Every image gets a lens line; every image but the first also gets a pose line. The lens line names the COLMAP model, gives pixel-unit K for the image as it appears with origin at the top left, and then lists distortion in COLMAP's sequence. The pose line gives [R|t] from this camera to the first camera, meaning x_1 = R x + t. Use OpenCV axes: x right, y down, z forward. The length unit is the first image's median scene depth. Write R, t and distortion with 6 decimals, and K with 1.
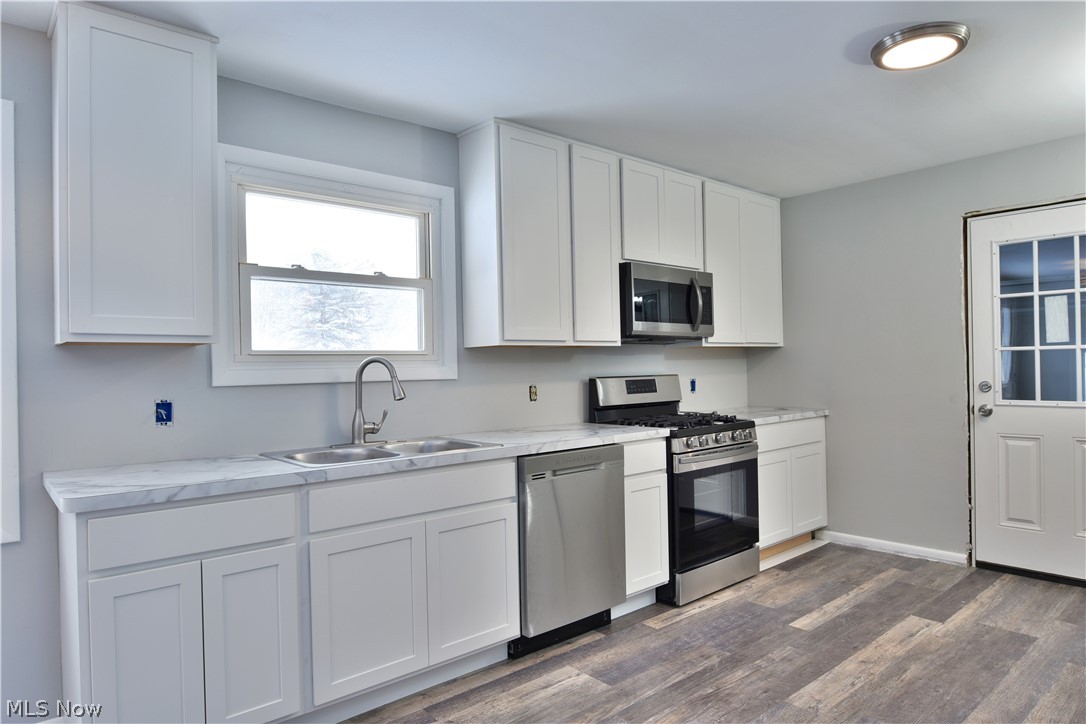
lens RADIAL K [[670.5, 0, 548.1], [0, 670.5, 362.8], [0, 0, 1]] dist [-0.013792, -0.001768]
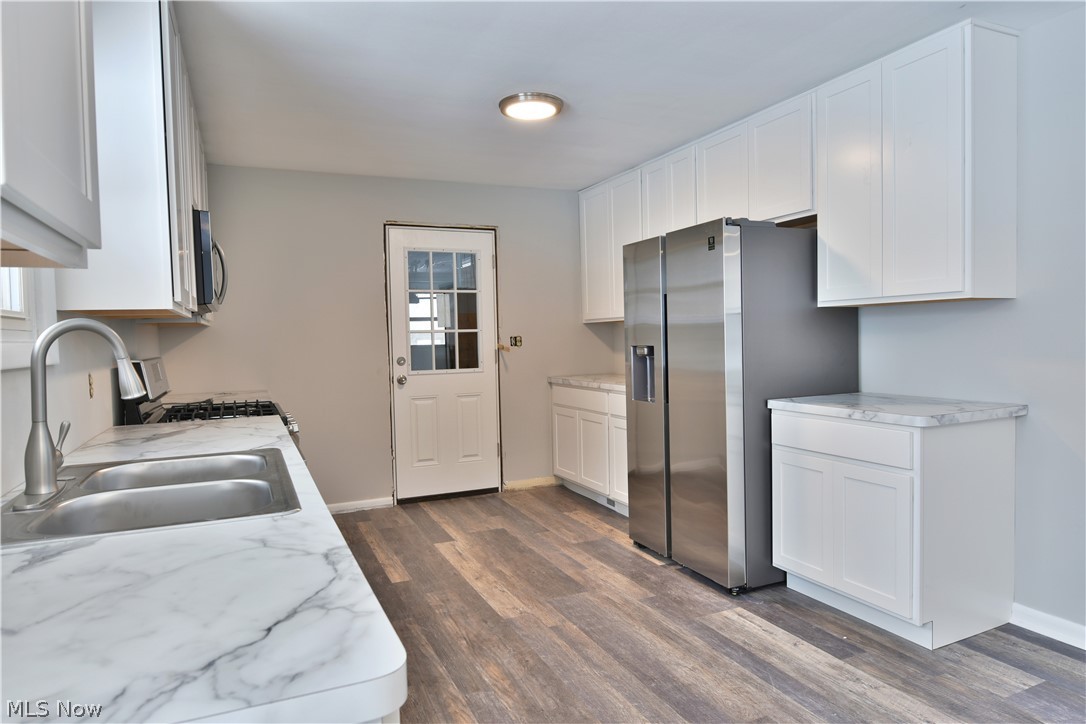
lens RADIAL K [[670.5, 0, 547.9], [0, 670.5, 359.6], [0, 0, 1]] dist [-0.013792, -0.001768]
pose [[0.270021, -0.019396, 0.962659, -0.603957], [0.009862, 0.999800, 0.017378, 0.016427], [-0.962804, 0.004802, 0.270159, 0.467266]]
